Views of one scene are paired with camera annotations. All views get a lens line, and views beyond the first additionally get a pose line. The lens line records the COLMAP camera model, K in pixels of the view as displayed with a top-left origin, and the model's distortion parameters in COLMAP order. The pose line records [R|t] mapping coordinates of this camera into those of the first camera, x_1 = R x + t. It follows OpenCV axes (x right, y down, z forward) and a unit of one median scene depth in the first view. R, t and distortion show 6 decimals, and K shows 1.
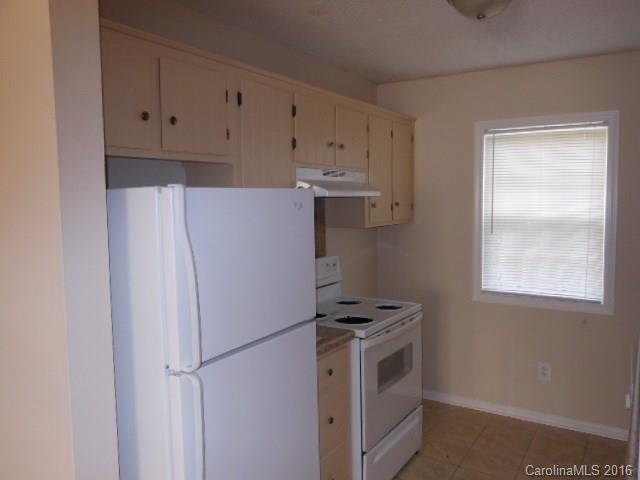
lens RADIAL K [[531.6, 0, 320.0], [0, 531.6, 240.0], [0, 0, 1]] dist [0.000542, -0.001759]
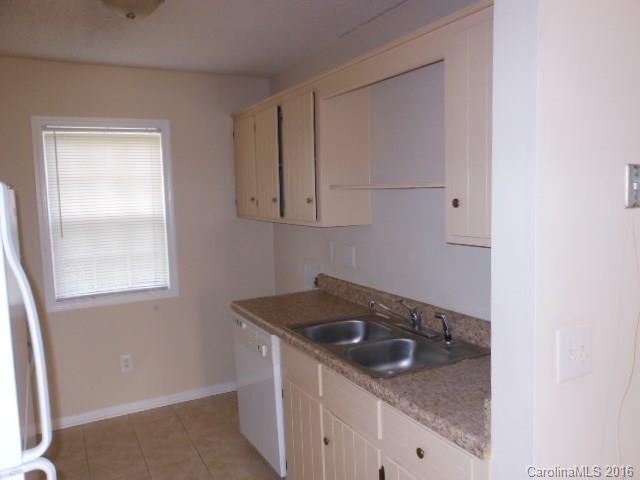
lens RADIAL K [[531.6, 0, 320.0], [0, 531.6, 240.0], [0, 0, 1]] dist [0.000542, -0.001759]
pose [[0.488040, -0.099222, 0.867163, -0.281183], [0.100317, 0.993310, 0.057197, -0.015926], [-0.867037, 0.059076, 0.494729, 0.143144]]
